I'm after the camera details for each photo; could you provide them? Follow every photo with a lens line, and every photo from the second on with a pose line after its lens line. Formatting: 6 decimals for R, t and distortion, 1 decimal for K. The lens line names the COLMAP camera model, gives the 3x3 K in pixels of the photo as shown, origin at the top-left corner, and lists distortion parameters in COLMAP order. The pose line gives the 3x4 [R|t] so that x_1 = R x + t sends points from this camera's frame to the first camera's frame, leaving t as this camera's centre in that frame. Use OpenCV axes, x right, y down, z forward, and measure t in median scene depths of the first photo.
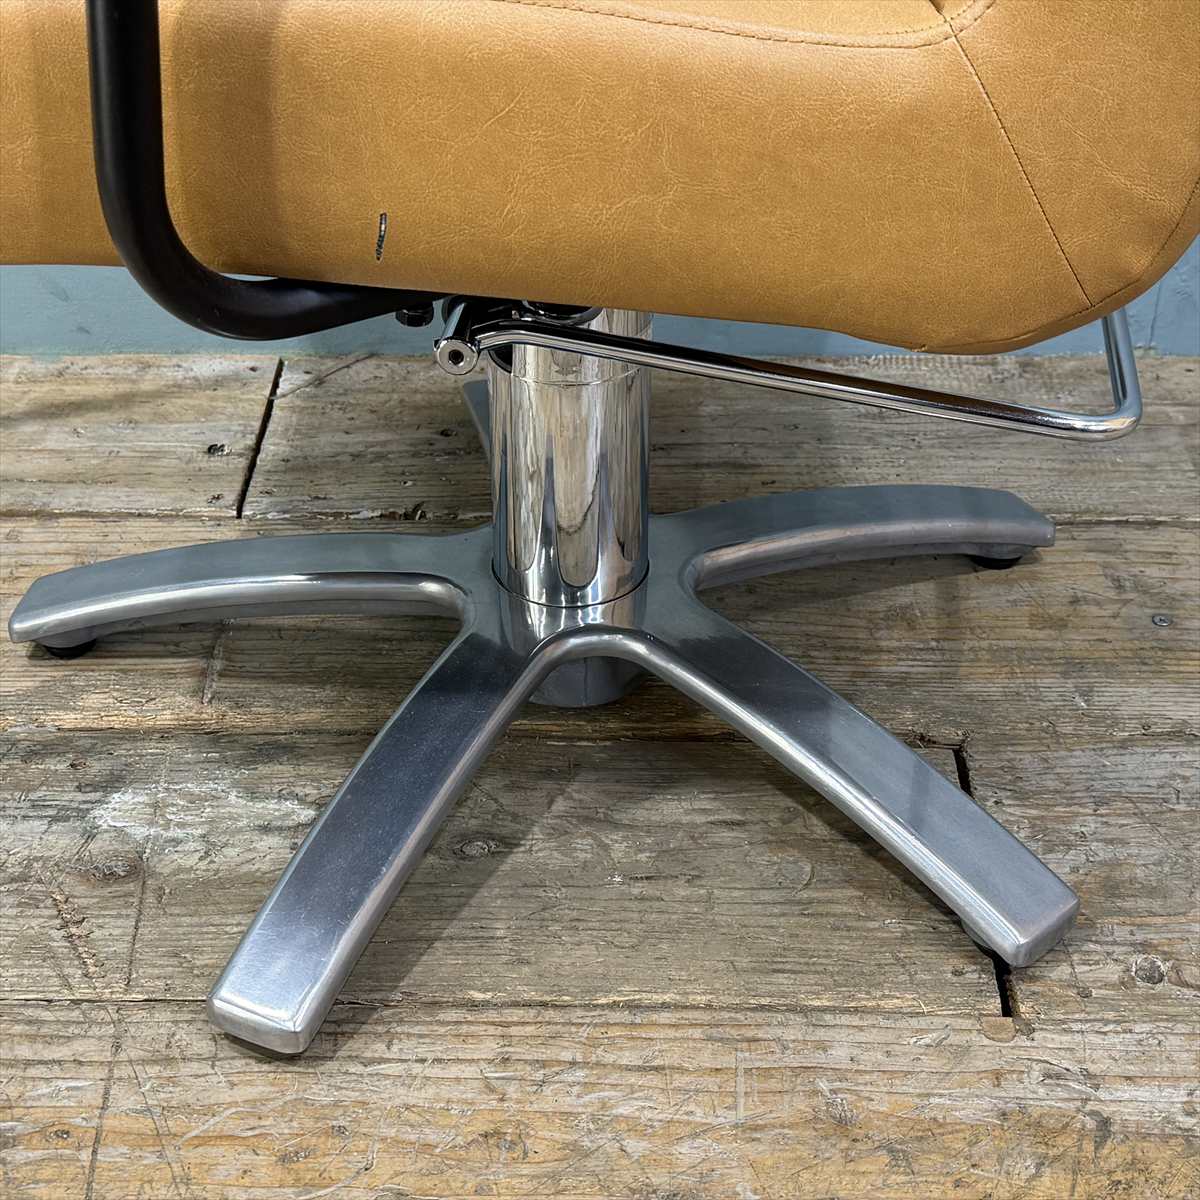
lens RADIAL K [[2144.3, 0, 598.3], [0, 2144.3, 604.5], [0, 0, 1]] dist [0.107858, 0.000000]
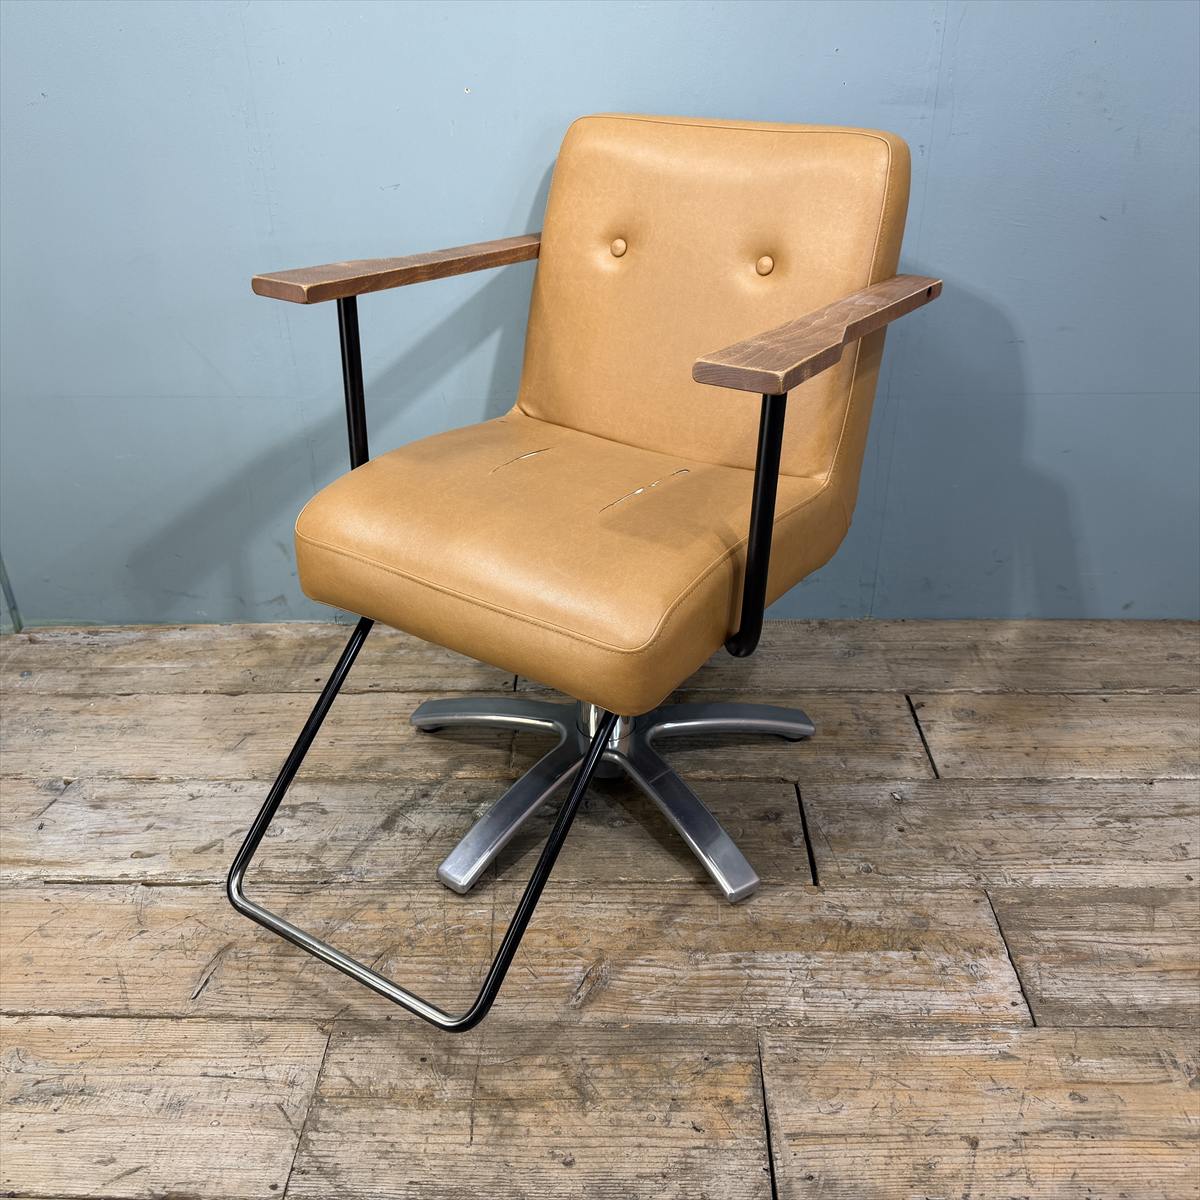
lens RADIAL K [[1120.7, 0, 604.9], [0, 1120.7, 601.2], [0, 0, 1]] dist [0.043576, 0.000000]
pose [[0.999882, -0.009953, -0.011671, -0.054248], [0.009133, 0.997620, -0.068349, -0.070181], [0.012324, 0.068235, 0.997593, -0.426825]]
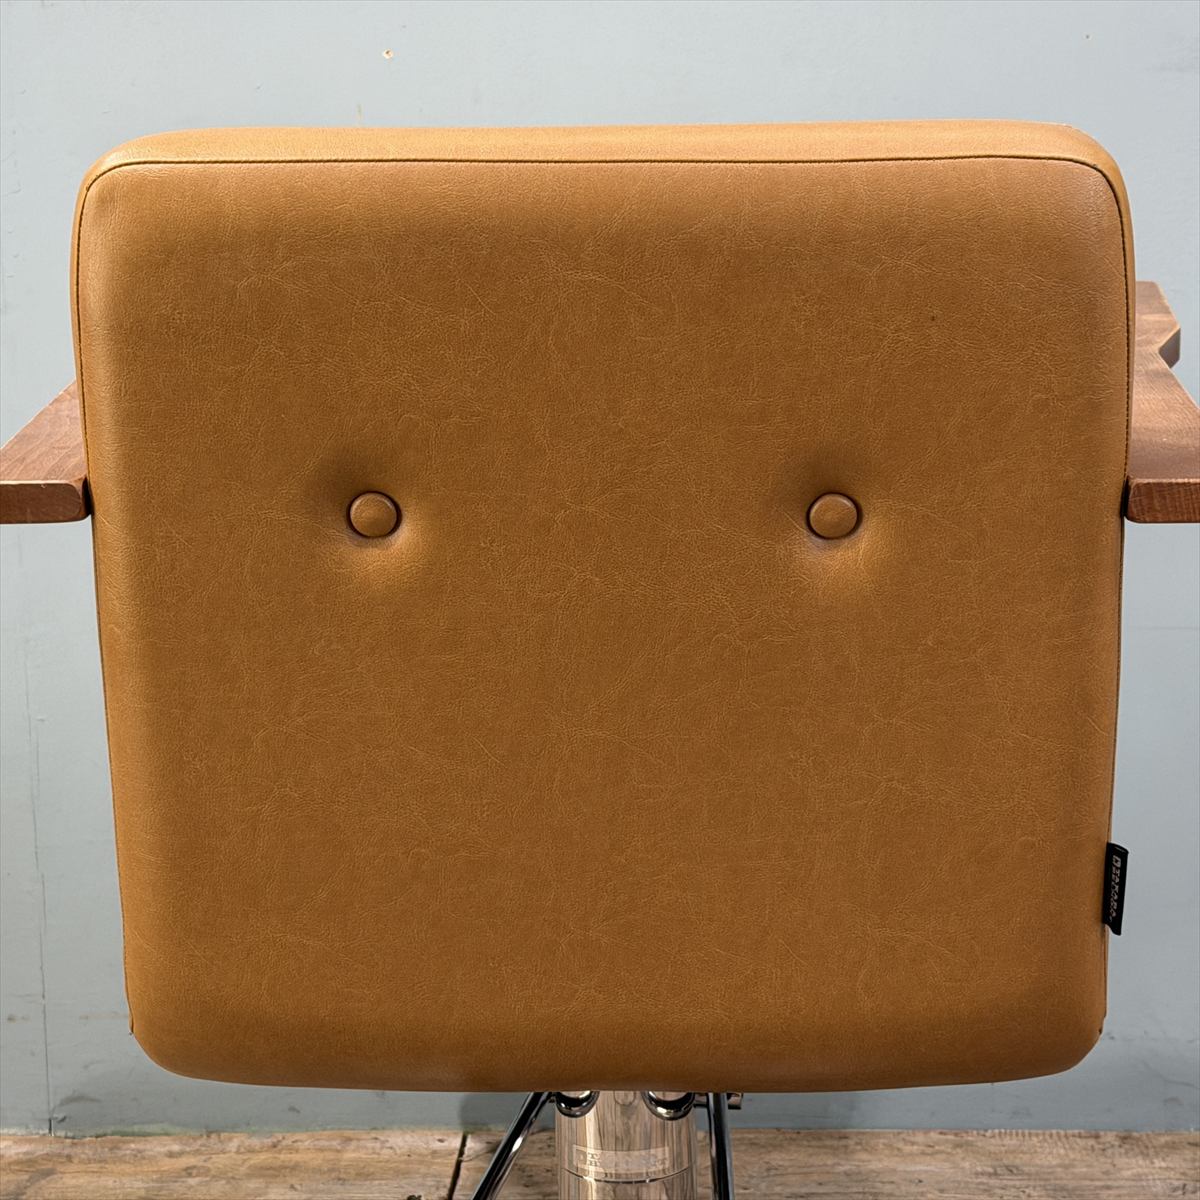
lens RADIAL K [[2829.4, 0, 592.7], [0, 2829.4, 600.1], [0, 0, 1]] dist [0.103677, 0.000000]
pose [[0.999092, -0.007646, -0.041903, -0.021540], [-0.009187, 0.921916, -0.387282, 0.292500], [0.041592, 0.387315, 0.921009, -0.689916]]
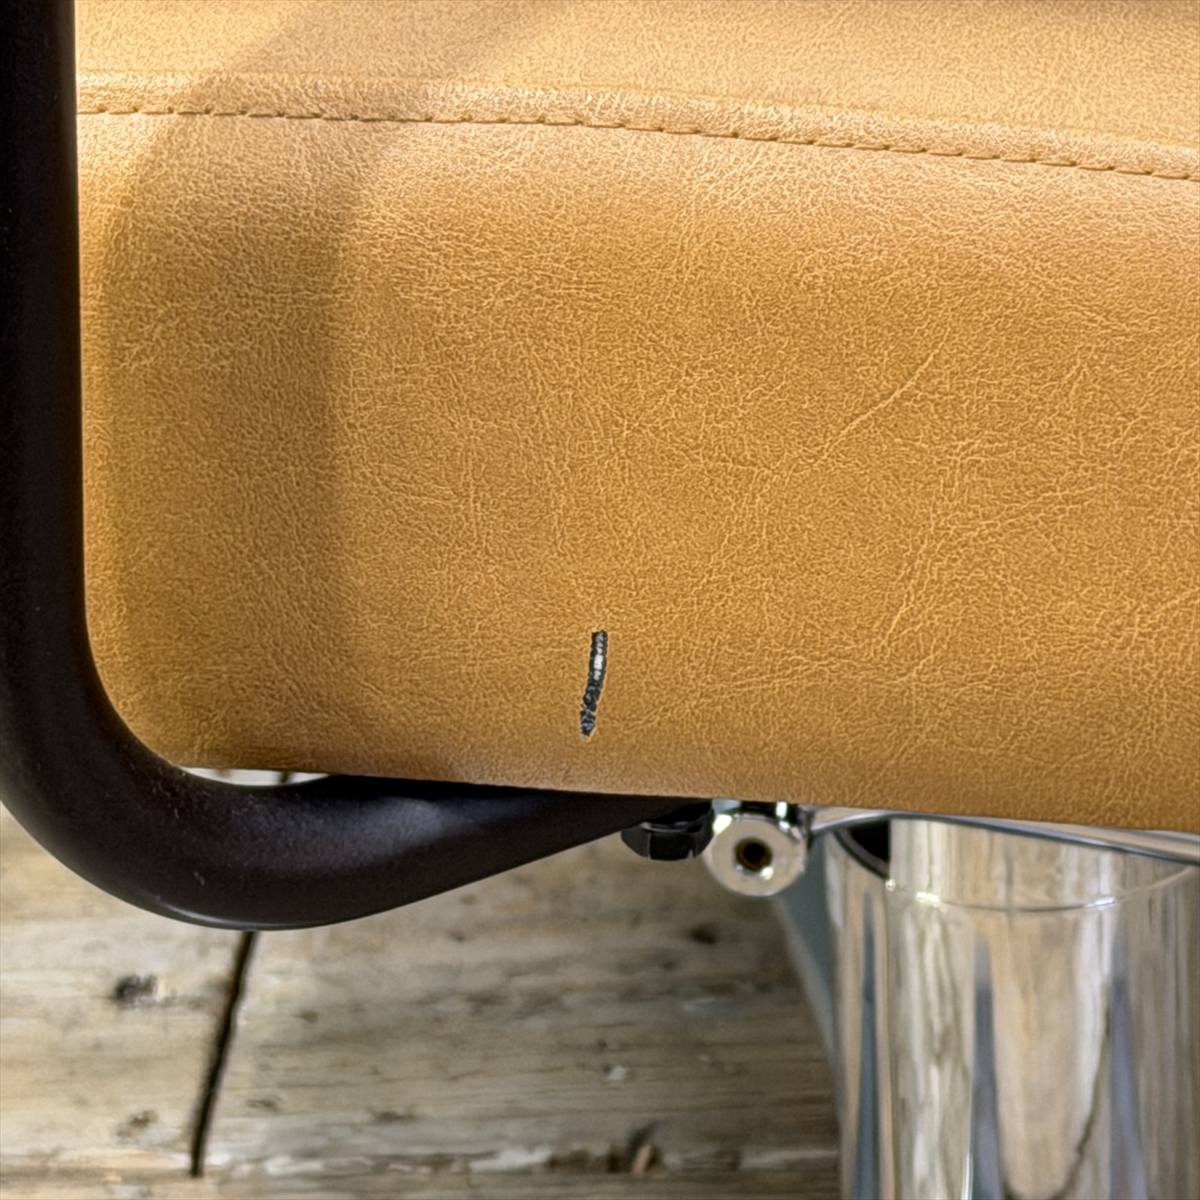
lens RADIAL K [[5646.4, 0, 601.3], [0, 5646.4, 597.7], [0, 0, 1]] dist [0.046825, 0.000000]
pose [[0.996739, -0.021732, -0.077706, -0.010761], [0.014680, 0.995816, -0.090198, -0.064609], [0.079341, 0.088763, 0.992888, -0.054911]]
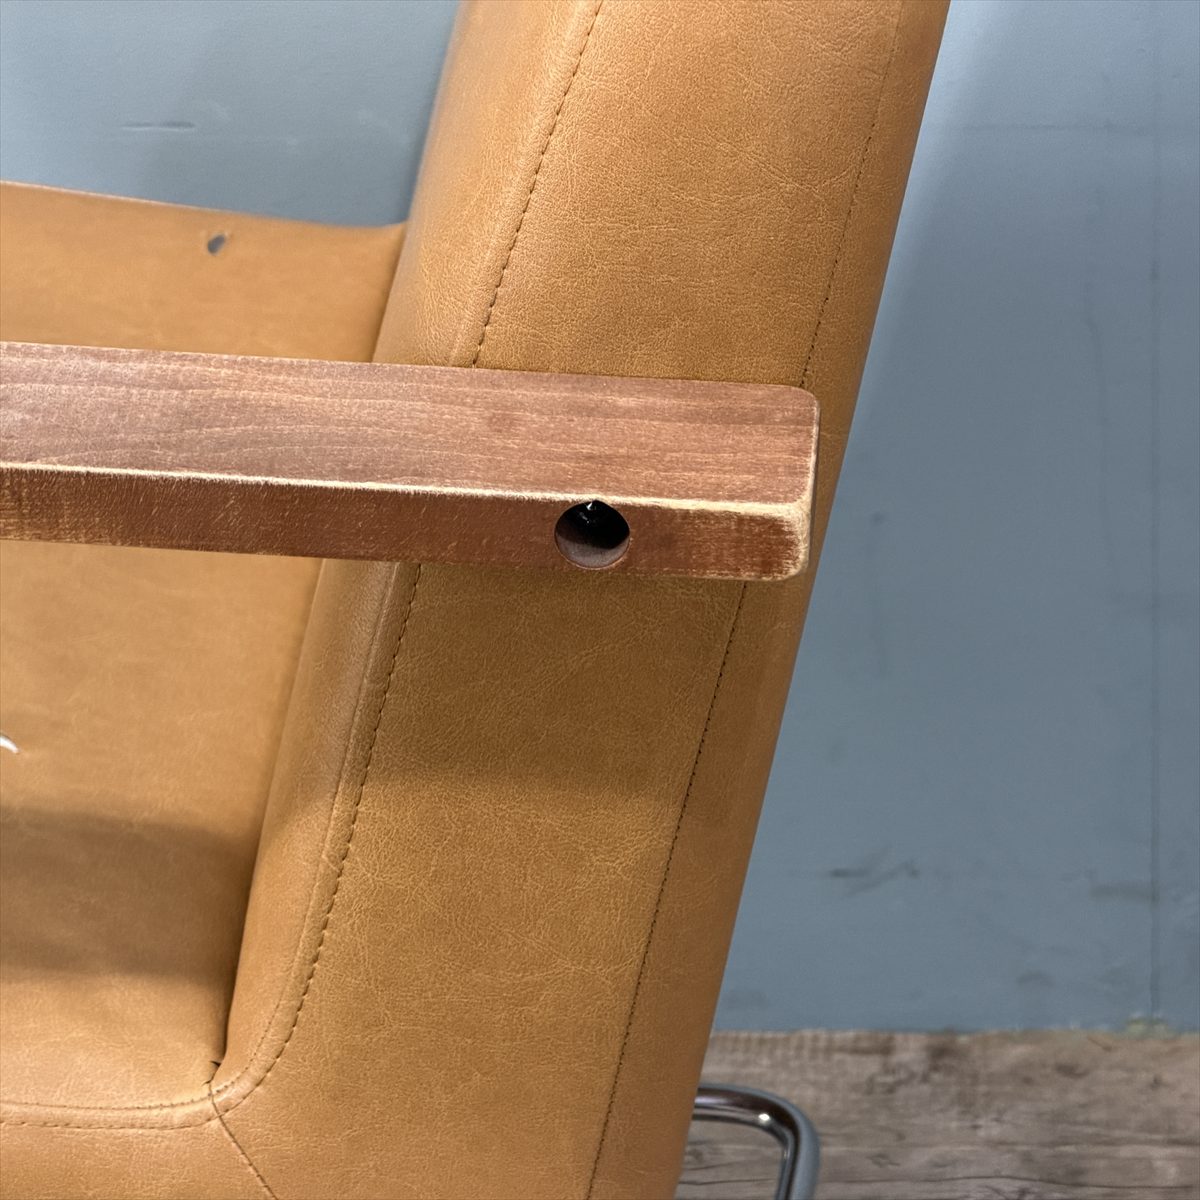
lens RADIAL K [[5118.2, 0, 603.9], [0, 5118.2, 597.7], [0, 0, 1]] dist [0.247410, 0.000000]
pose [[0.996842, -0.018139, -0.077317, 0.303492], [0.015405, 0.999240, -0.035808, -0.259529], [0.077907, 0.034504, 0.996363, -0.544360]]
